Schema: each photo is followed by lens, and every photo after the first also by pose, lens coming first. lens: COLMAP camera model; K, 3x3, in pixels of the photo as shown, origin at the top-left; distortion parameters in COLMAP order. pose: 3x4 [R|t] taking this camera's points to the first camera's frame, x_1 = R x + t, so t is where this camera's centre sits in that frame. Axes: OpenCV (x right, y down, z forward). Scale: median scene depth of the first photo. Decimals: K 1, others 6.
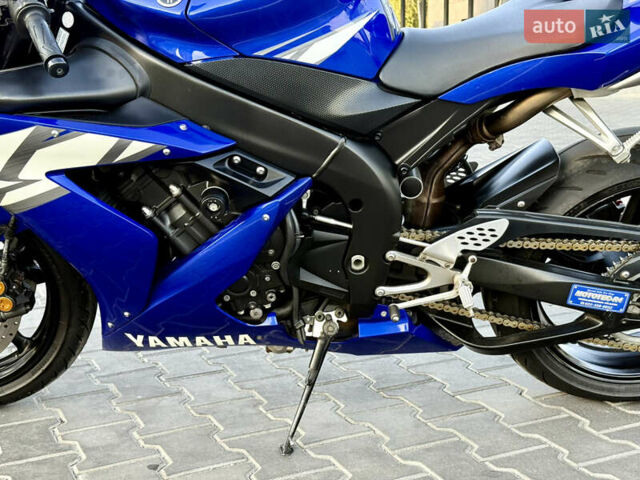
lens RADIAL K [[899.9, 0, 320.0], [0, 899.9, 240.0], [0, 0, 1]] dist [0.154704, -0.076630]
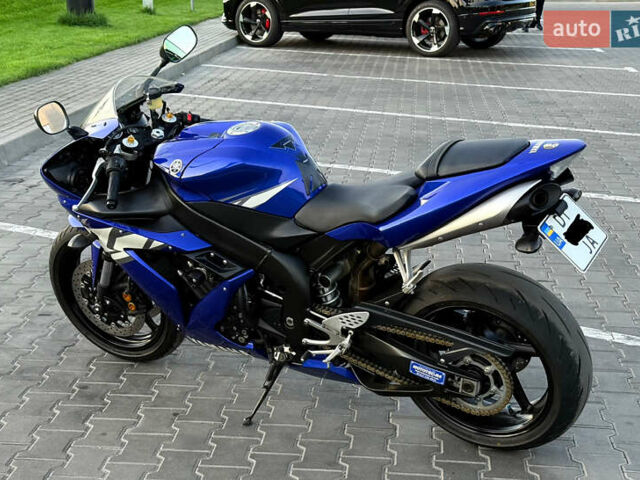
lens RADIAL K [[1130.1, 0, 320.0], [0, 1130.1, 240.0], [0, 0, 1]] dist [0.158588, -0.109984]
pose [[0.854539, 0.148509, -0.497703, 1.086573], [-0.113862, 0.988505, 0.099463, -0.330988], [0.506754, -0.028325, 0.861625, -0.736200]]
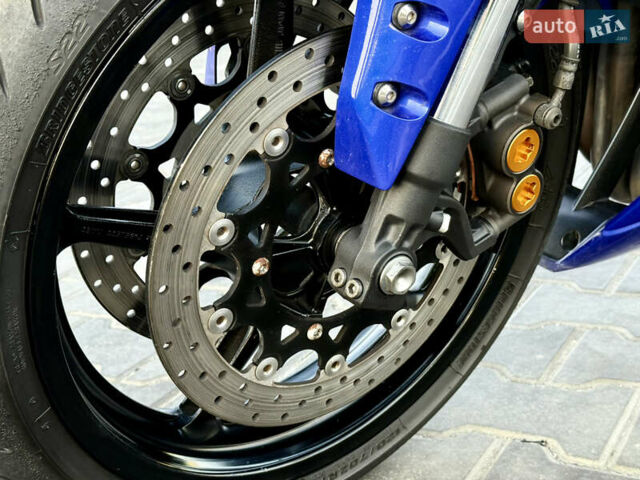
lens RADIAL K [[899.9, 0, 320.0], [0, 899.9, 240.0], [0, 0, 1]] dist [0.154704, -0.076630]
pose [[0.833883, -0.247695, 0.493240, -0.640651], [0.216952, 0.968812, 0.119733, 0.024643], [-0.507514, 0.007166, 0.861614, 0.739656]]
